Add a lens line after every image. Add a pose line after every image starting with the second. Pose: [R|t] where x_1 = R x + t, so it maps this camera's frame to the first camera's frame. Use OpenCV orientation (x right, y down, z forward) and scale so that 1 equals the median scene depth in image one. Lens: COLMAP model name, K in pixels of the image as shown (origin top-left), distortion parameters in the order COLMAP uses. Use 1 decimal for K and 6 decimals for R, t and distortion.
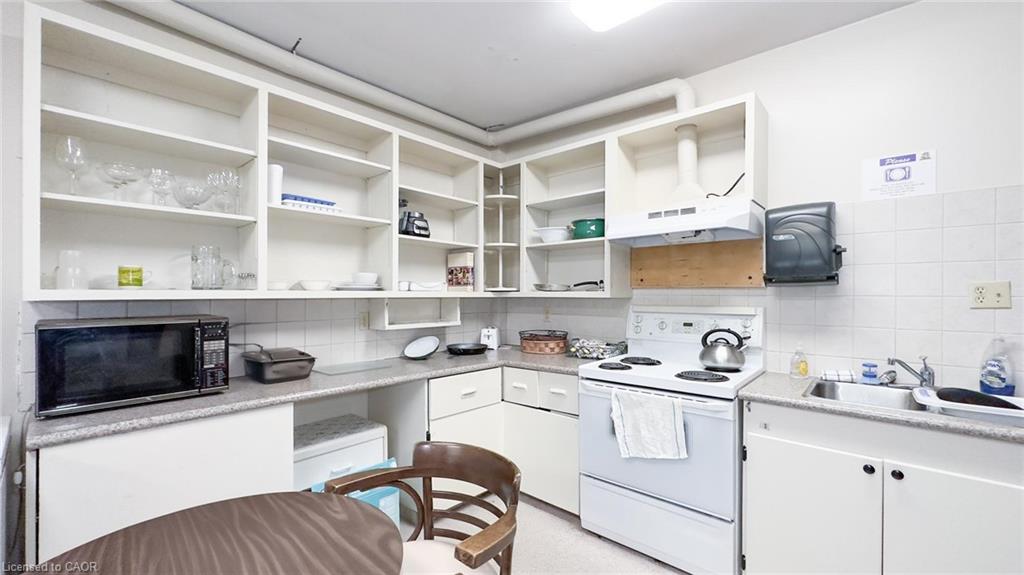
lens RADIAL K [[420.0, 0, 513.3], [0, 420.0, 294.6], [0, 0, 1]] dist [-0.000706, -0.000077]
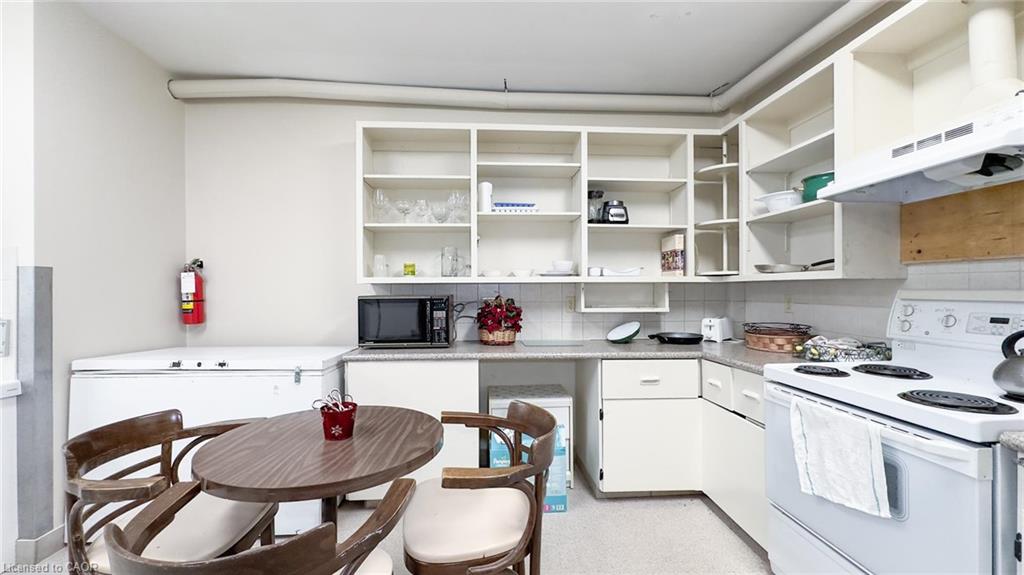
lens RADIAL K [[416.1, 0, 512.0], [0, 416.1, 287.5], [0, 0, 1]] dist [-0.000157, -0.000076]
pose [[0.712271, -0.006673, -0.701873, 0.319116], [0.003877, 0.999977, -0.005572, 0.024209], [0.701894, 0.001248, 0.712280, 0.093819]]
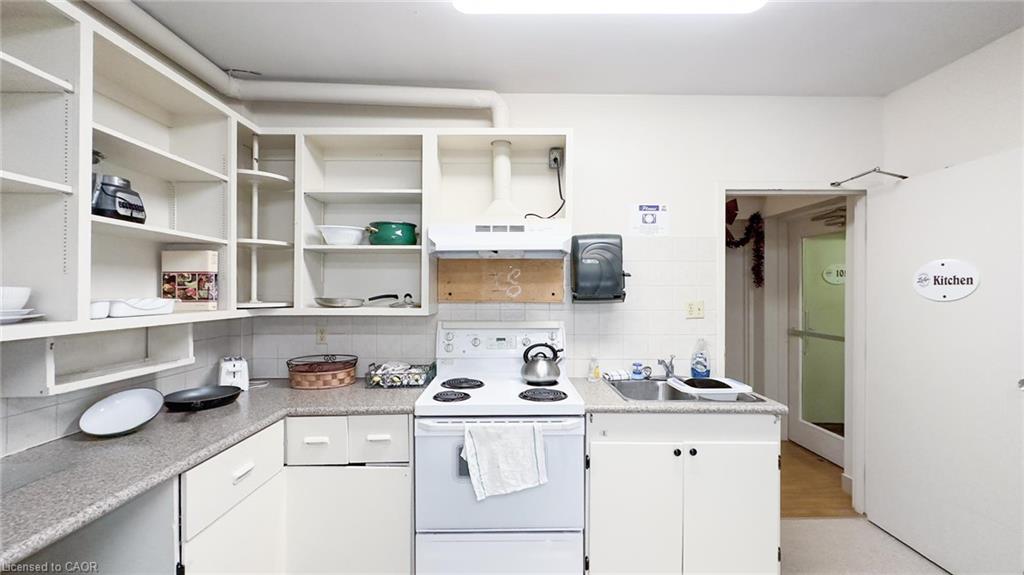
lens RADIAL K [[416.1, 0, 512.0], [0, 416.1, 287.5], [0, 0, 1]] dist [-0.000157, -0.000076]
pose [[0.743809, 0.004107, 0.668379, -0.215781], [-0.000550, 0.999985, -0.005533, -0.045035], [-0.668391, 0.003748, 0.743800, 0.229420]]
